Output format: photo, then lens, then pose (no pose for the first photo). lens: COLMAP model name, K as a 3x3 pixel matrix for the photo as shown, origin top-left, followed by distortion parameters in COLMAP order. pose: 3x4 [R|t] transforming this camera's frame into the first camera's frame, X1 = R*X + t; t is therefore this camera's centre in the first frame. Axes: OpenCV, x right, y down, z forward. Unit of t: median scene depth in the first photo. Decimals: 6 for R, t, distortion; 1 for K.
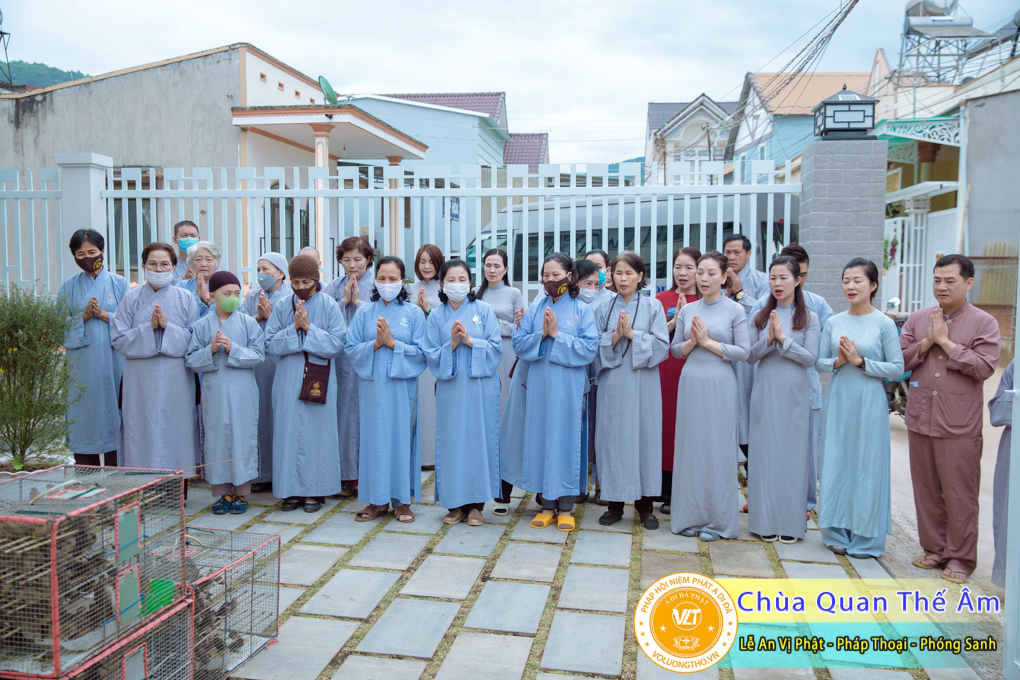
lens RADIAL K [[1006.8, 0, 510.0], [0, 1006.8, 340.0], [0, 0, 1]] dist [0.020305, -0.000570]
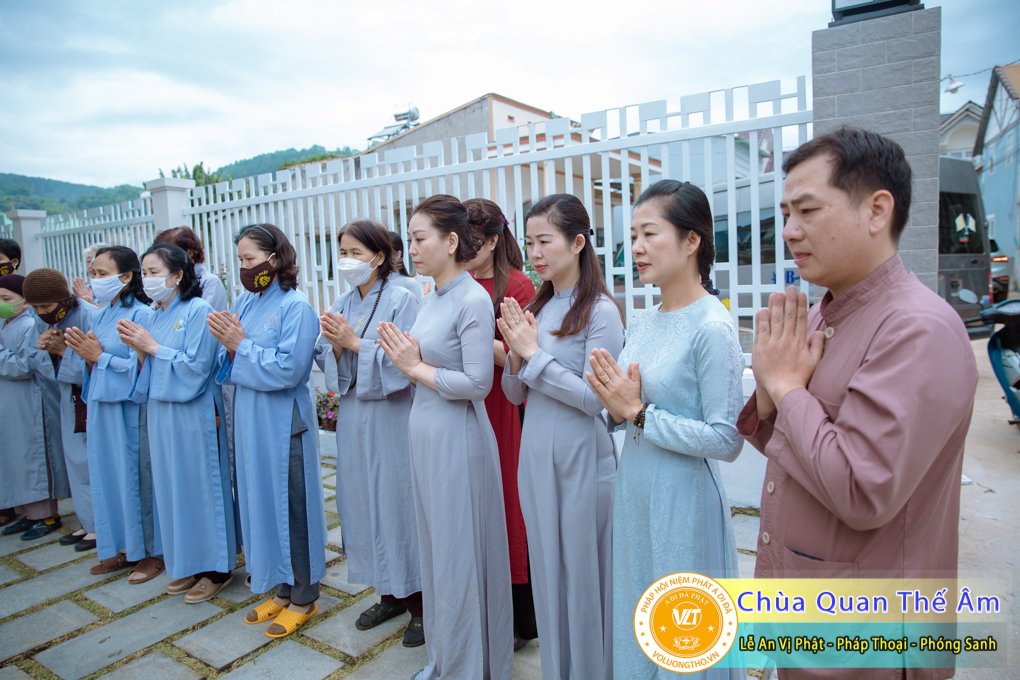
lens RADIAL K [[697.9, 0, 510.0], [0, 697.9, 340.0], [0, 0, 1]] dist [-0.018707, 0.003544]
pose [[0.912690, -0.003564, -0.408636, 0.372770], [0.016233, 0.999489, 0.027539, -0.017975], [0.408329, -0.031768, 0.912282, 0.620964]]
